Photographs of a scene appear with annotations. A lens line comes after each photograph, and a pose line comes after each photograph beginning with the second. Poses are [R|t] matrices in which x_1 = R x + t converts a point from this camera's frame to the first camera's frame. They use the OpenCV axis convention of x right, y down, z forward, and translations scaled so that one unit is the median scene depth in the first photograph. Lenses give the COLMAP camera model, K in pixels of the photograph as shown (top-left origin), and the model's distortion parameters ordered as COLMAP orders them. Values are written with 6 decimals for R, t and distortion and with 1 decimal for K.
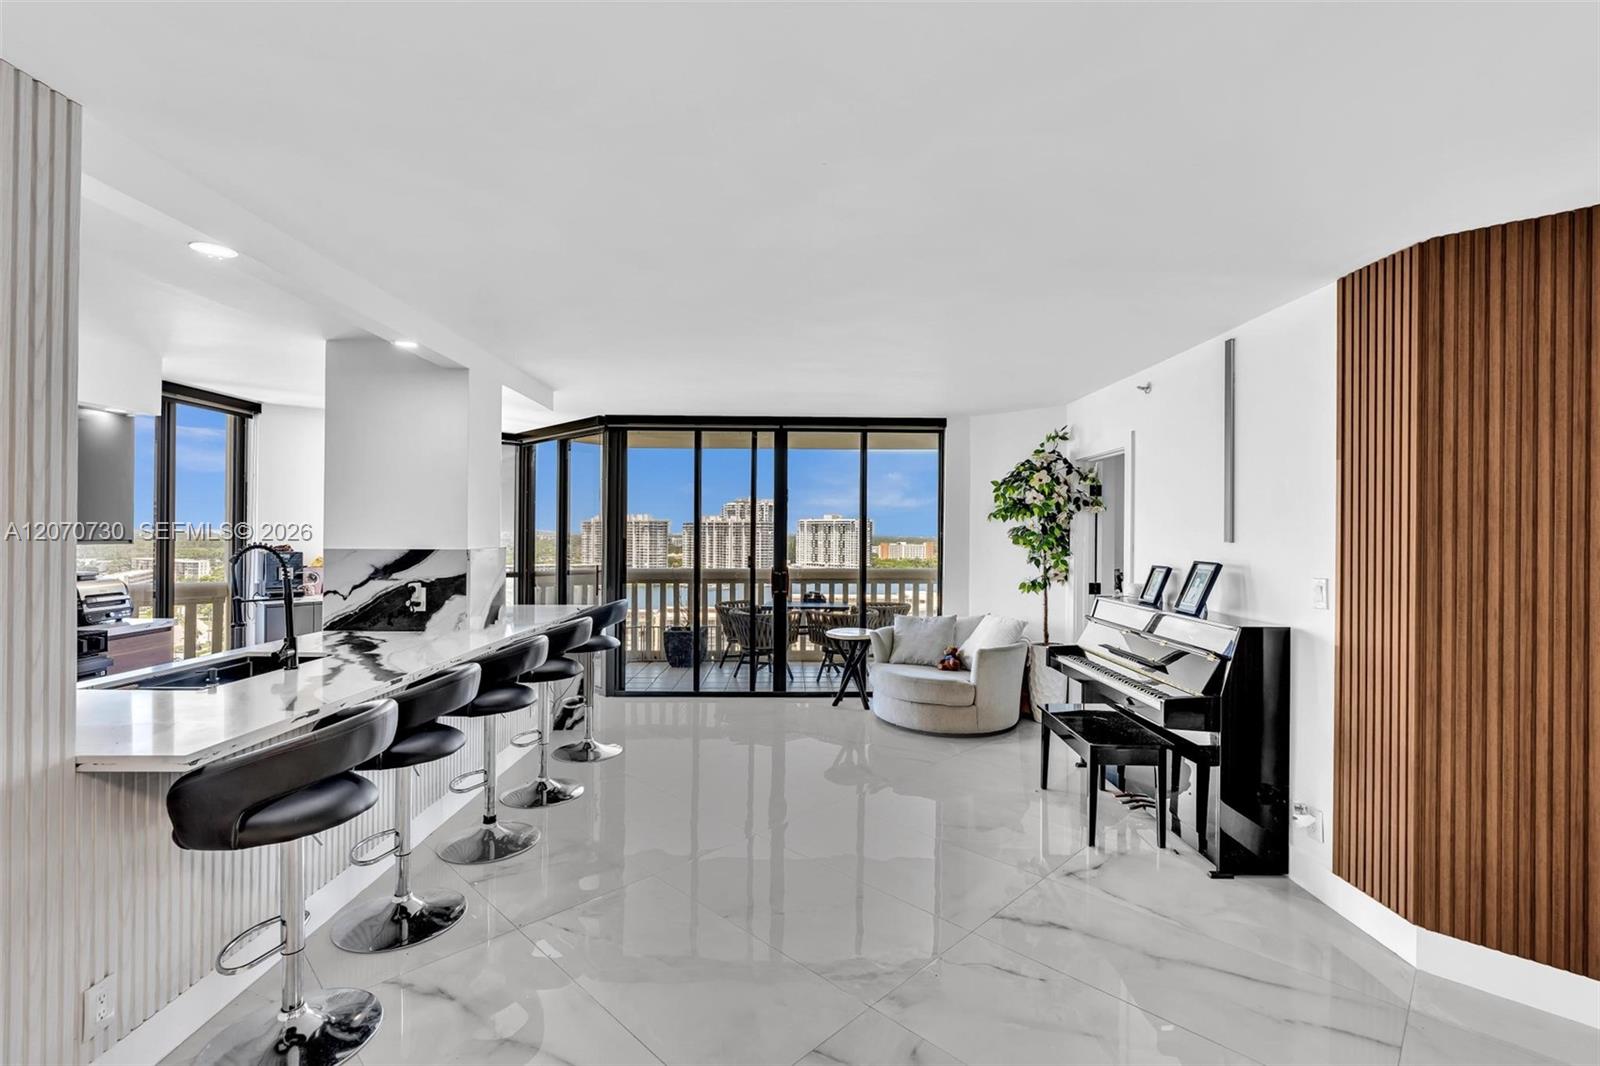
lens RADIAL K [[716.3, 0, 801.3], [0, 716.3, 527.5], [0, 0, 1]] dist [-0.005183, 0.001866]
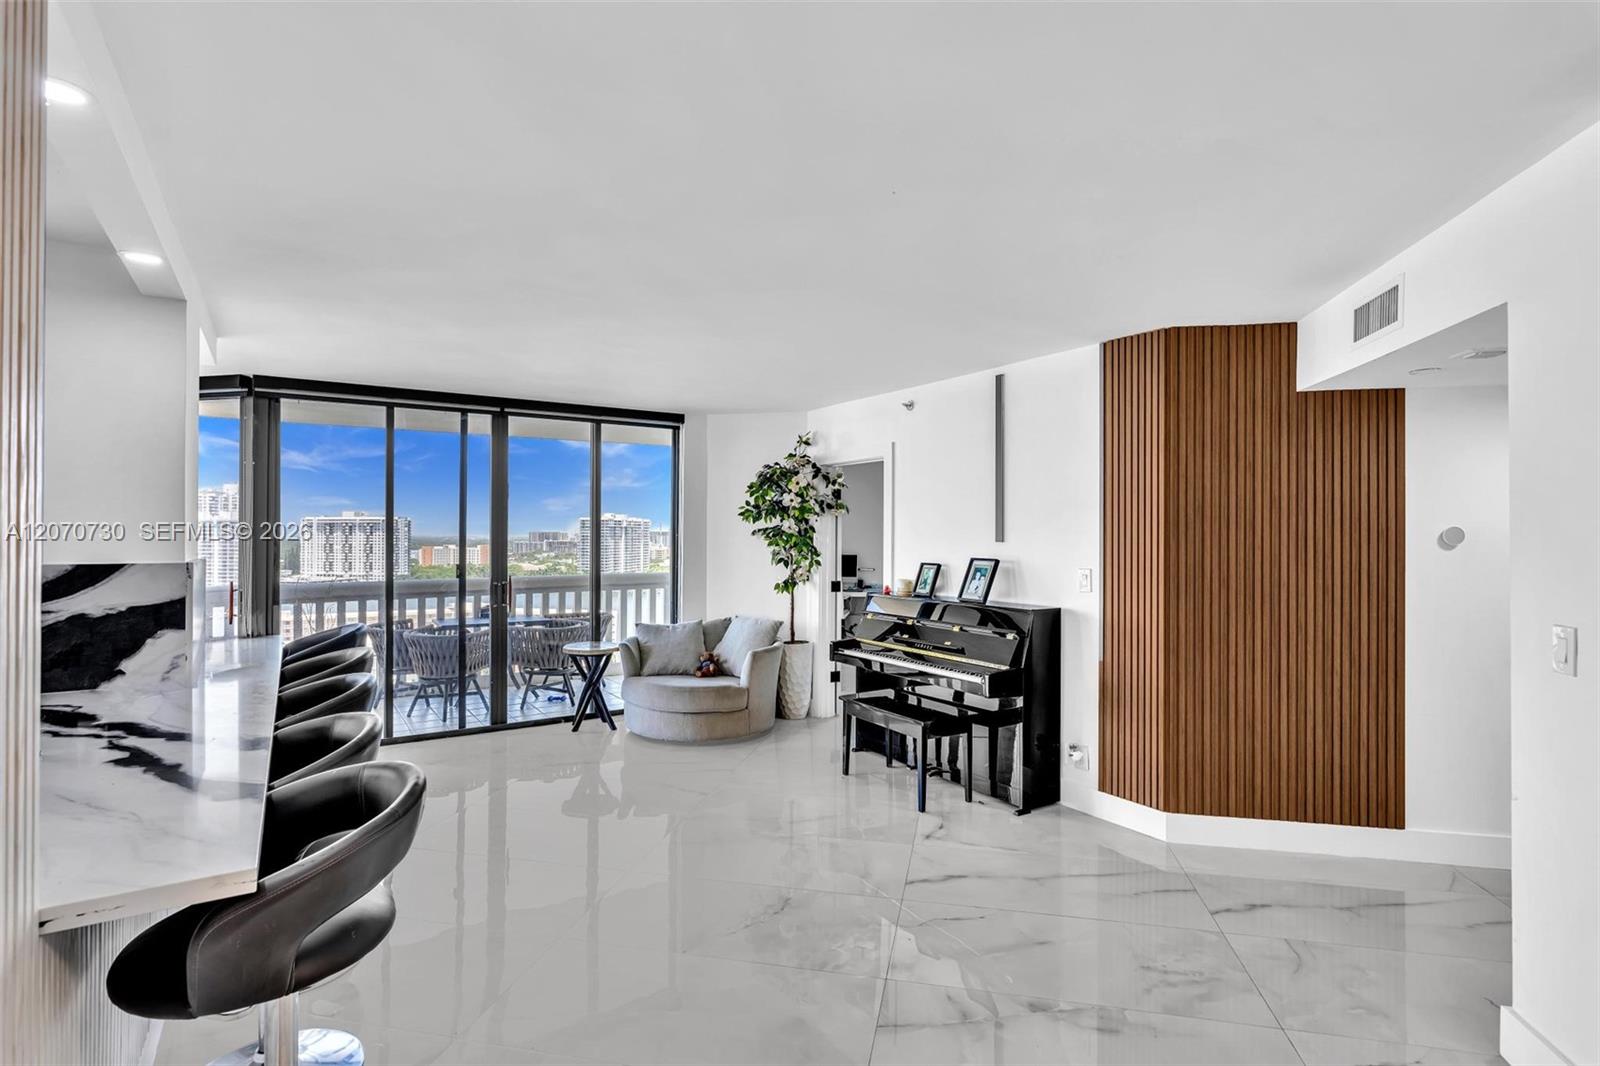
lens RADIAL K [[792.6, 0, 803.0], [0, 792.6, 527.7], [0, 0, 1]] dist [-0.002486, 0.001550]
pose [[0.847240, -0.000302, 0.531209, -0.341637], [0.000137, 1.000000, 0.000351, -0.003250], [-0.531210, -0.000225, 0.847240, 0.032045]]
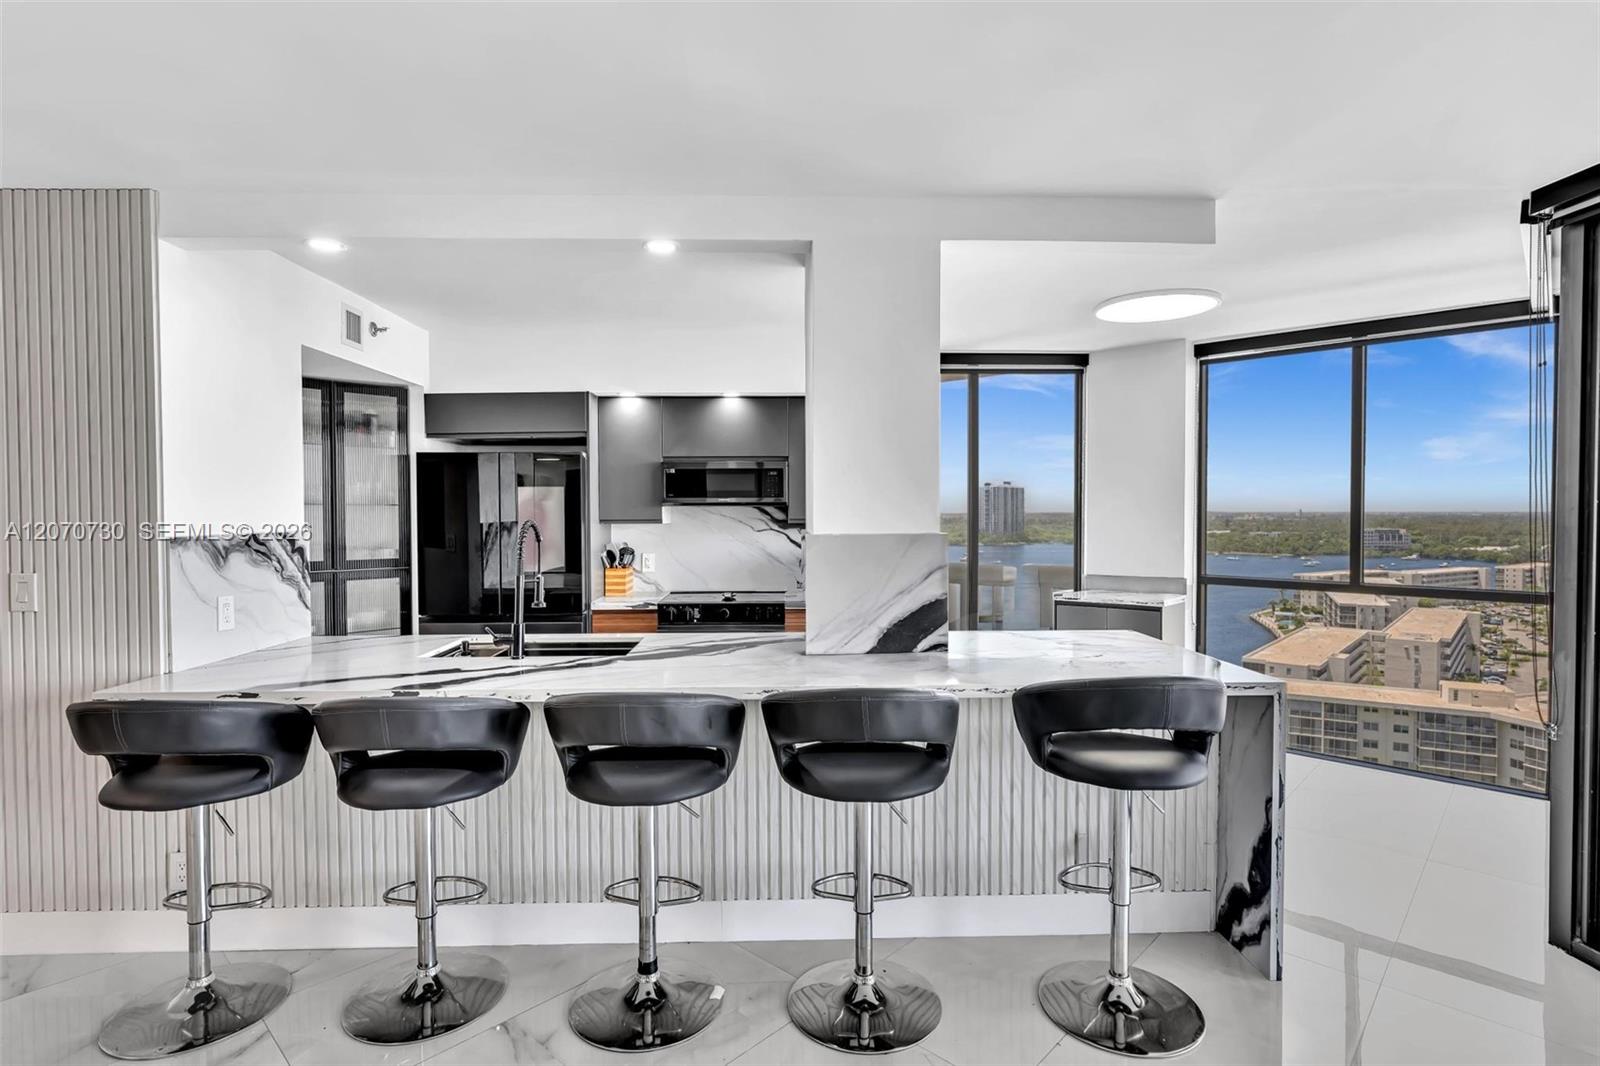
lens RADIAL K [[792.6, 0, 796.4], [0, 792.6, 529.3], [0, 0, 1]] dist [-0.002486, 0.001550]
pose [[0.013238, 0.016283, -0.999780, 0.205433], [0.008073, 0.999833, 0.016391, 0.013294], [0.999880, -0.008288, 0.013104, 0.909924]]
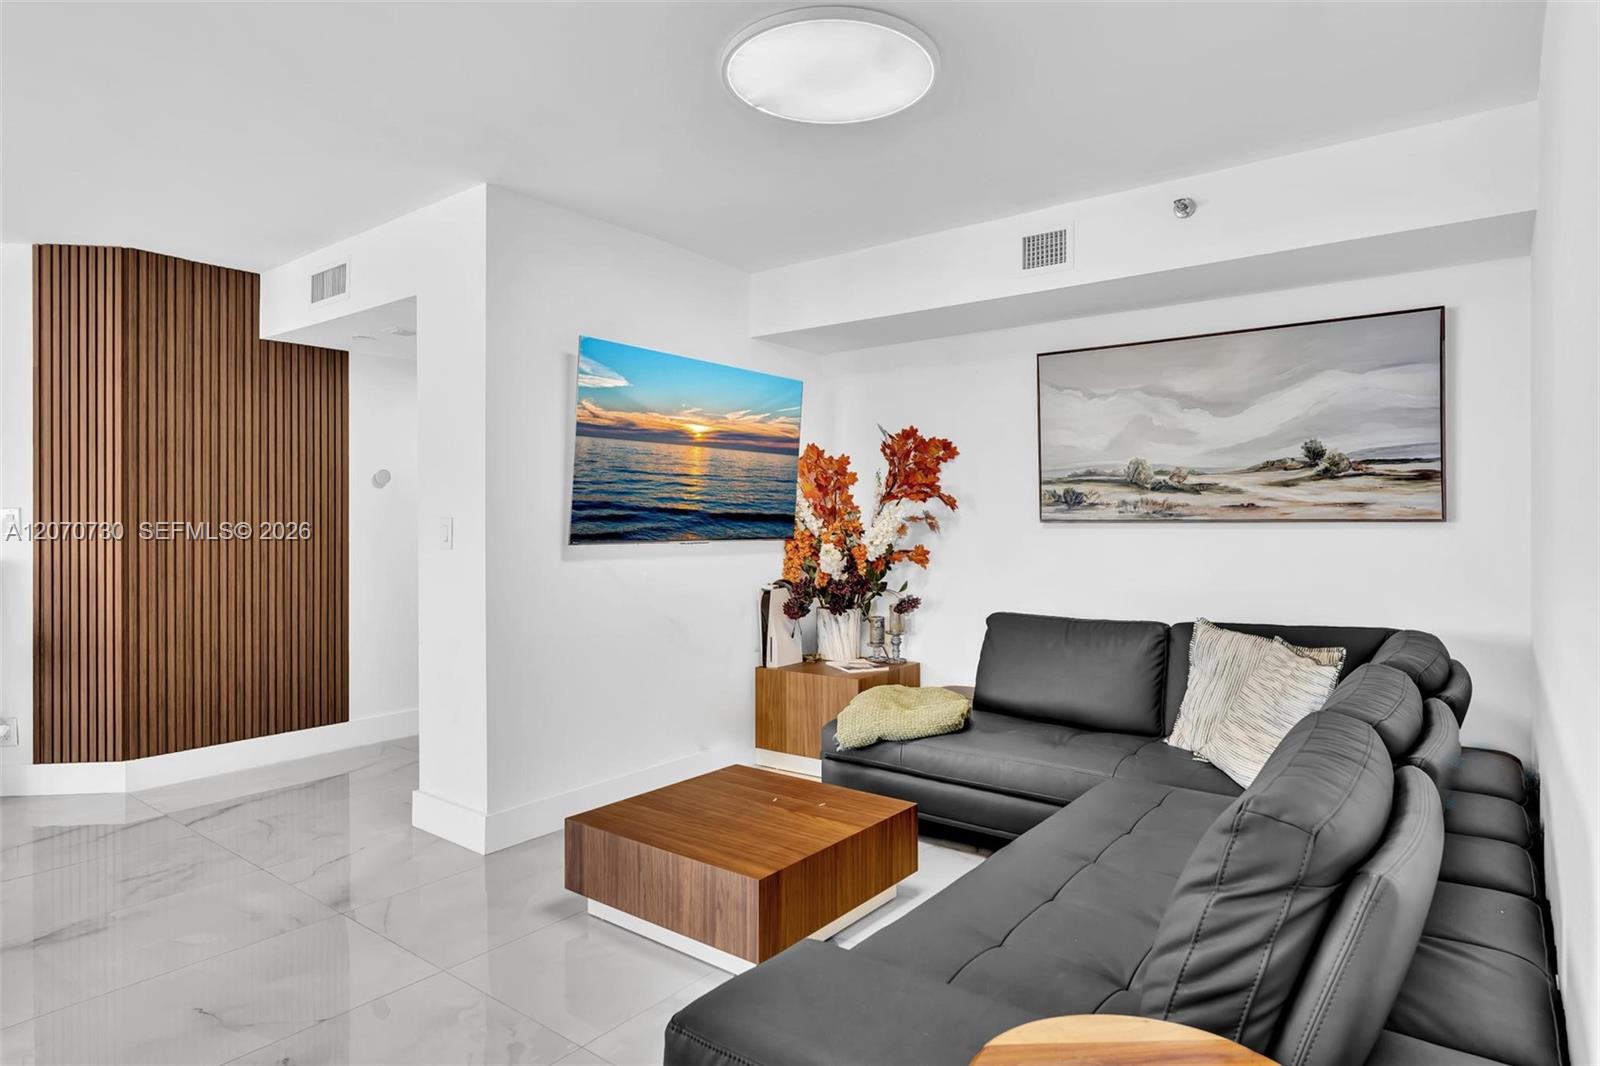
lens RADIAL K [[900.8, 0, 800.3], [0, 900.8, 519.2], [0, 0, 1]] dist [-0.007833, 0.002150]
pose [[-0.114646, -0.007599, 0.993377, -0.559192], [-0.003059, 0.999969, 0.007296, 0.053523], [-0.993402, -0.002202, -0.114665, -0.036233]]
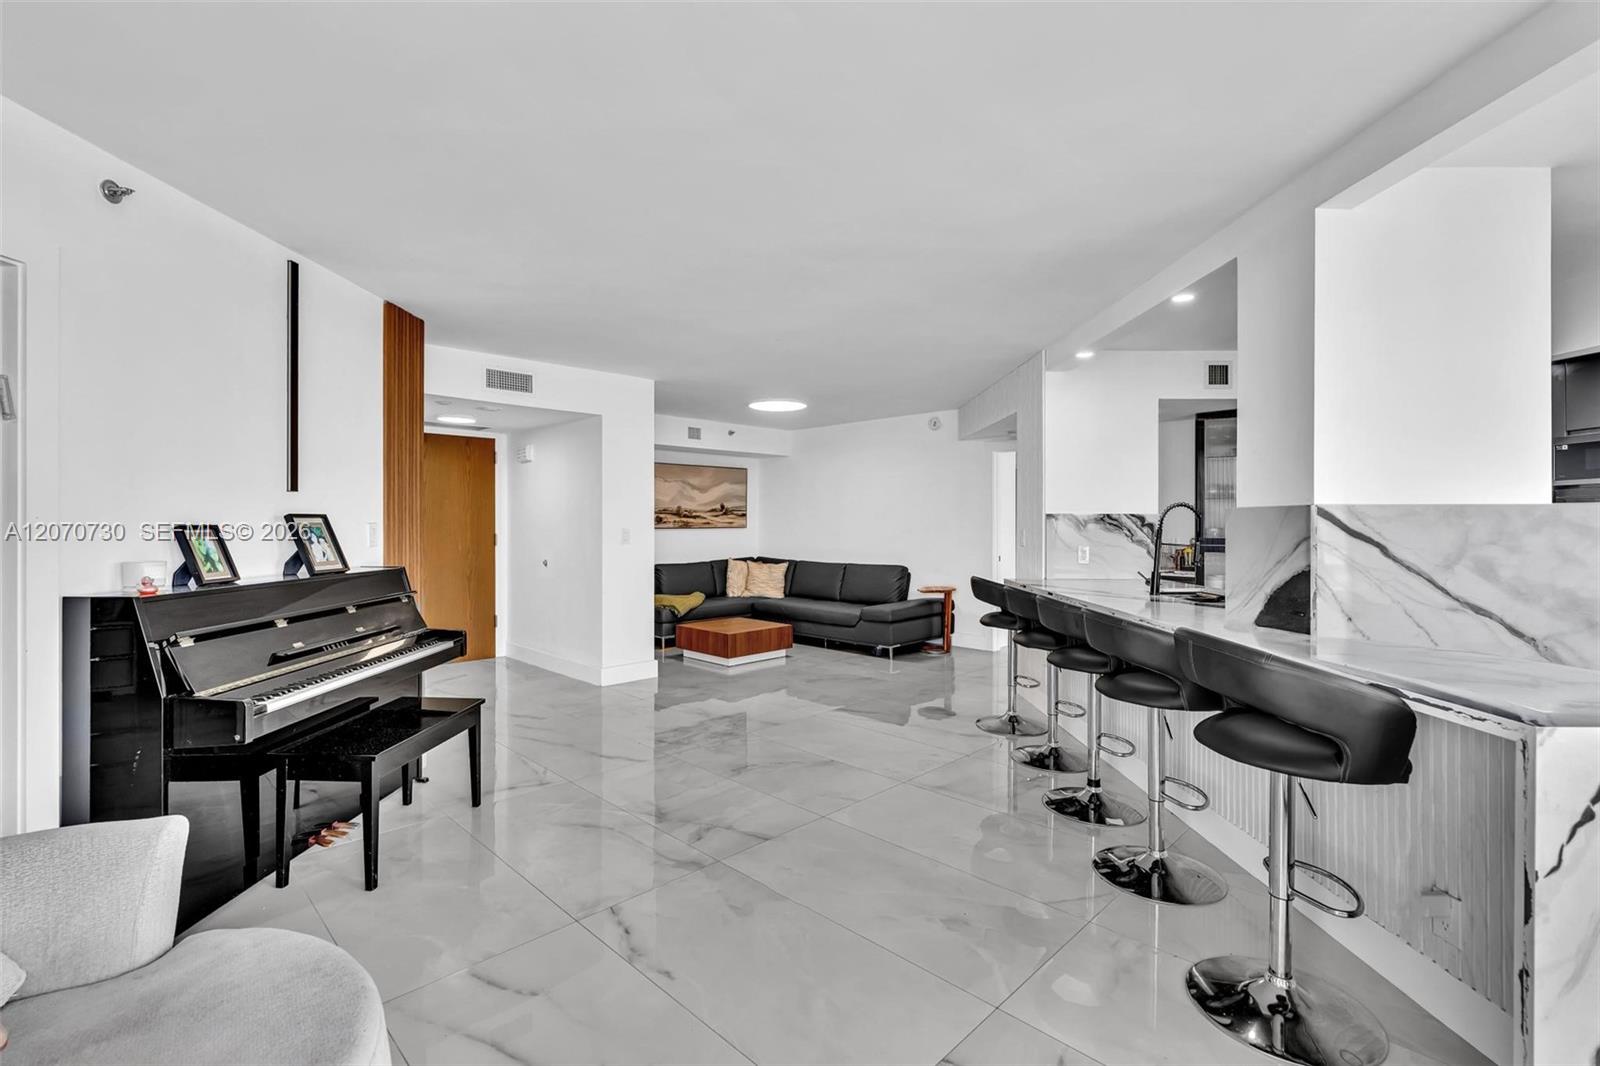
lens RADIAL K [[716.3, 0, 799.4], [0, 716.3, 519.7], [0, 0, 1]] dist [-0.005183, 0.001866]
pose [[-0.999902, -0.009184, 0.010610, -0.032027], [-0.009255, 0.999935, -0.006608, 0.047540], [-0.010549, -0.006706, -0.999922, 1.606592]]
